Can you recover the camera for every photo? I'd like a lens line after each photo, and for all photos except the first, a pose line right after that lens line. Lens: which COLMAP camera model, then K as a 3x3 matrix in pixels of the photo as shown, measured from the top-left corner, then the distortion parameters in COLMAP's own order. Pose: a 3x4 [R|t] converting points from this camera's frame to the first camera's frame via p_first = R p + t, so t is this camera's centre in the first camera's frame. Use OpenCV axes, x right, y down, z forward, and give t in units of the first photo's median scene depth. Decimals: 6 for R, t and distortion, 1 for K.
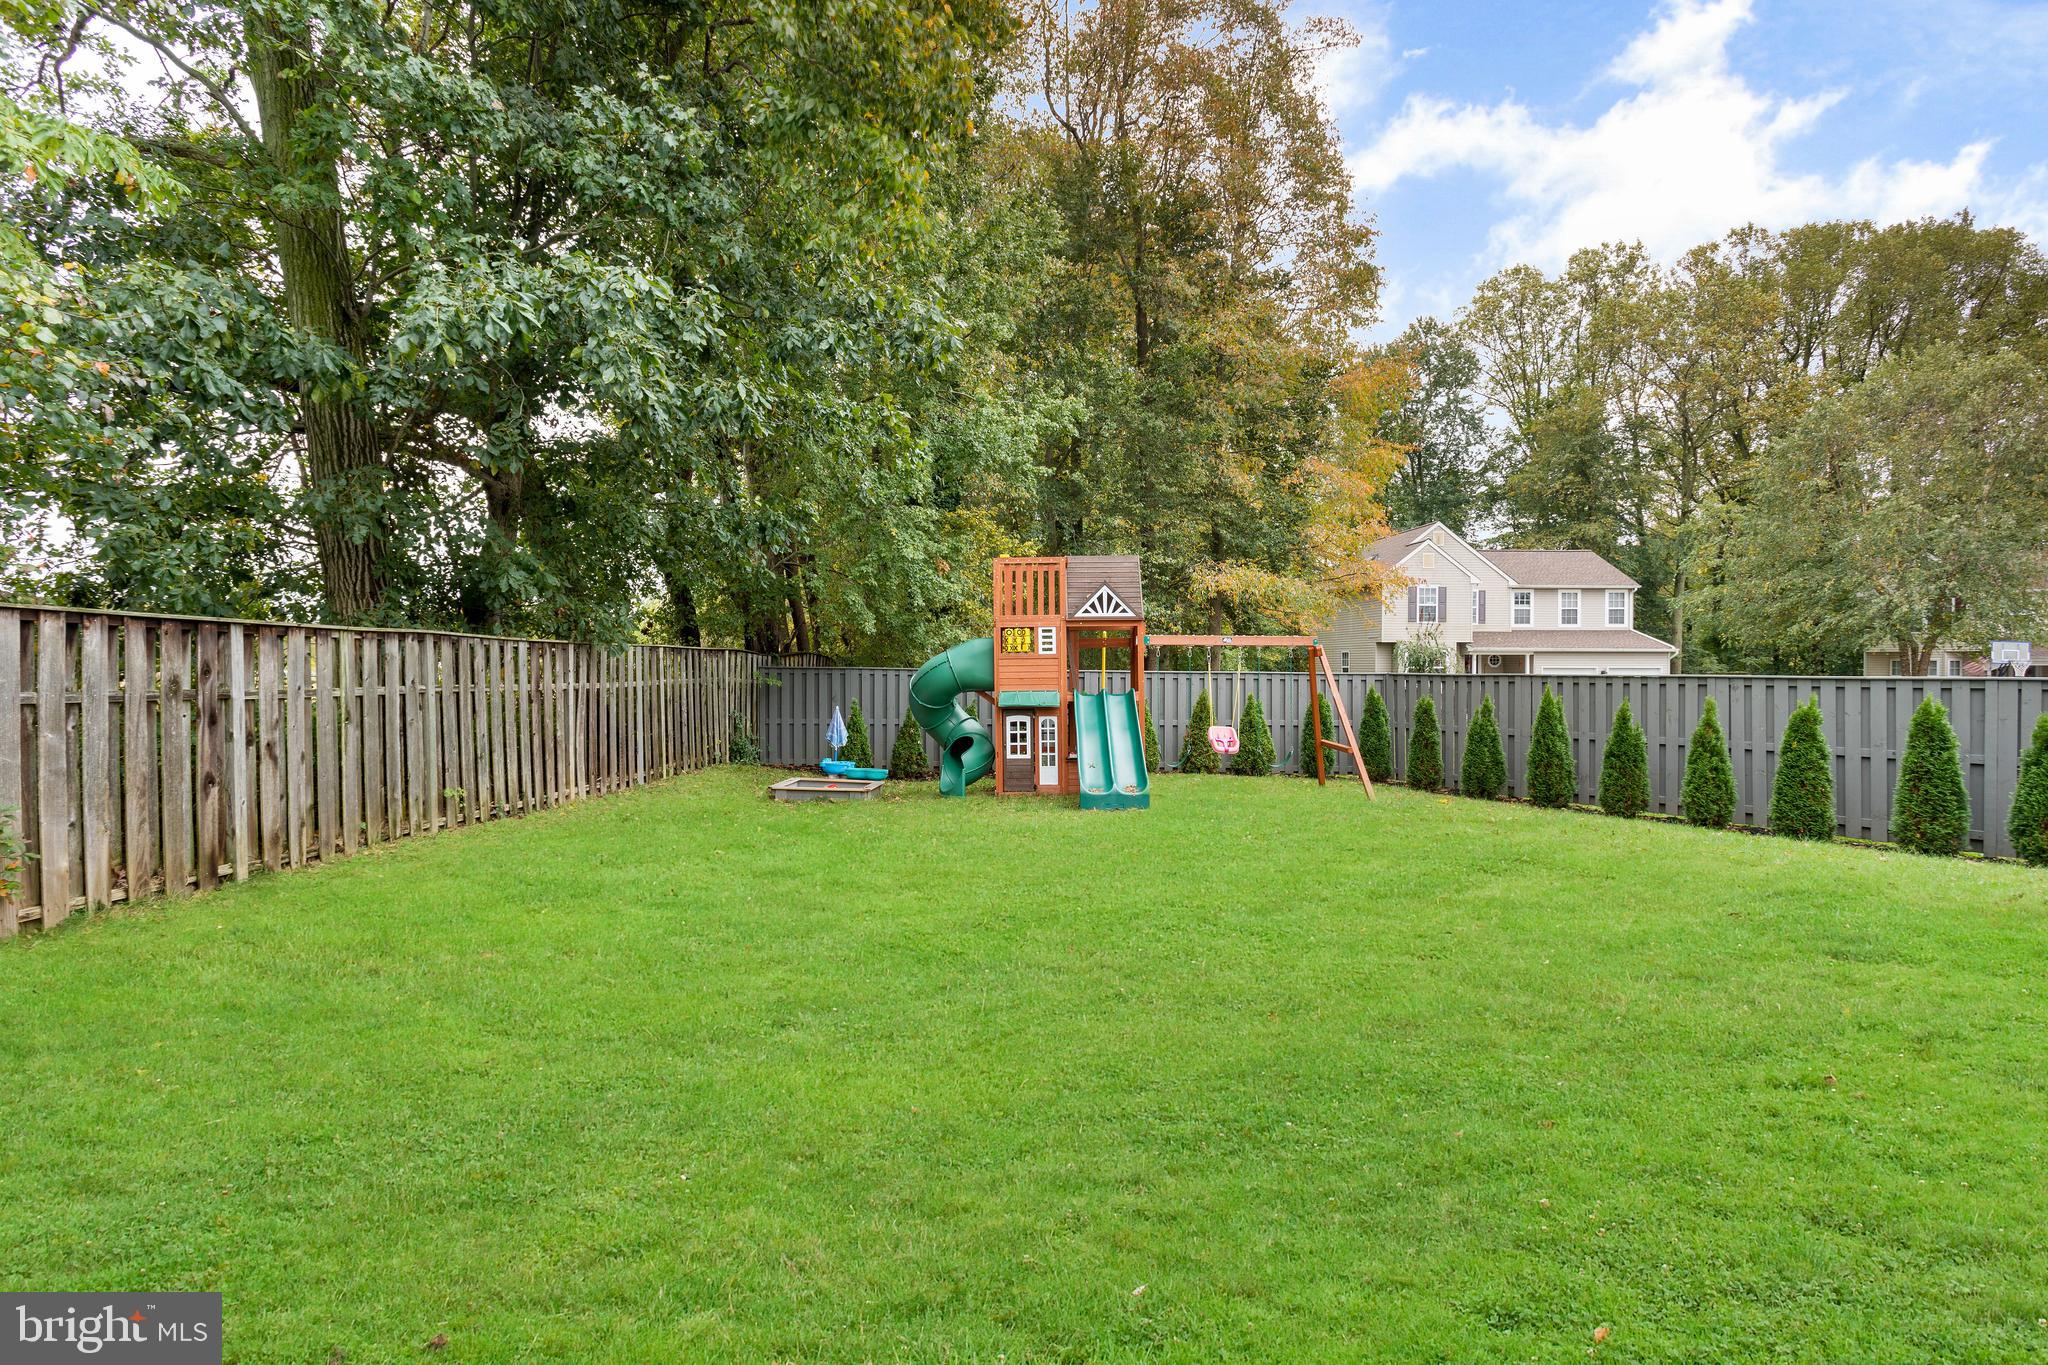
lens RADIAL K [[958.8, 0, 1024.0], [0, 958.8, 682.5], [0, 0, 1]] dist [0.009466, 0.001388]
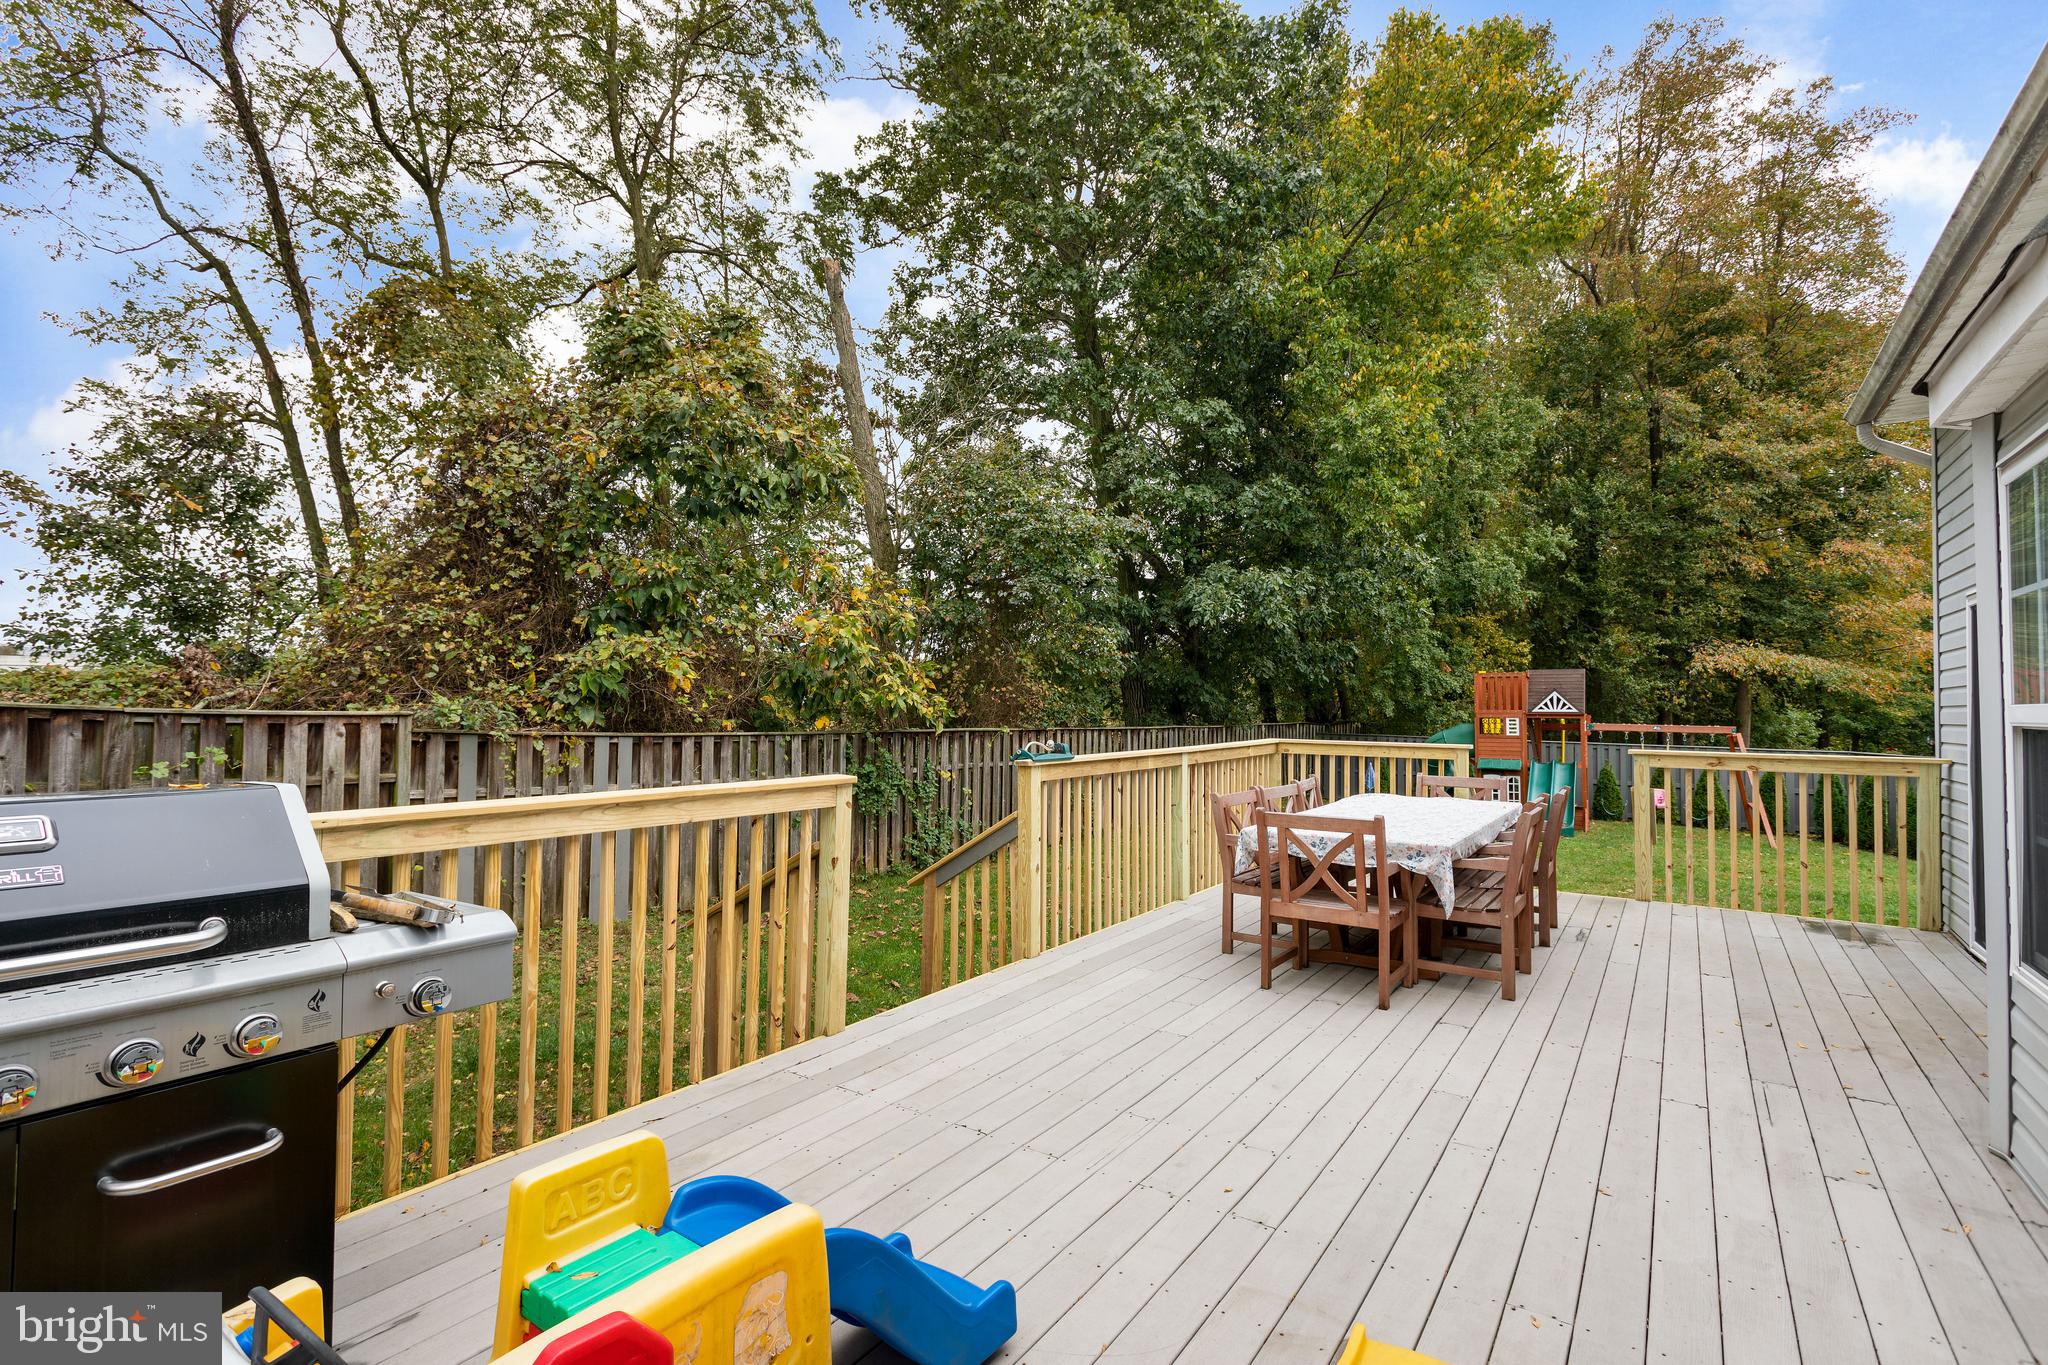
lens RADIAL K [[958.8, 0, 1024.0], [0, 958.8, 682.5], [0, 0, 1]] dist [0.009466, 0.001388]
pose [[0.847837, -0.012297, -0.530114, 0.173119], [-0.010943, 0.999112, -0.040677, -0.040370], [0.530144, 0.040288, 0.846950, -0.675628]]
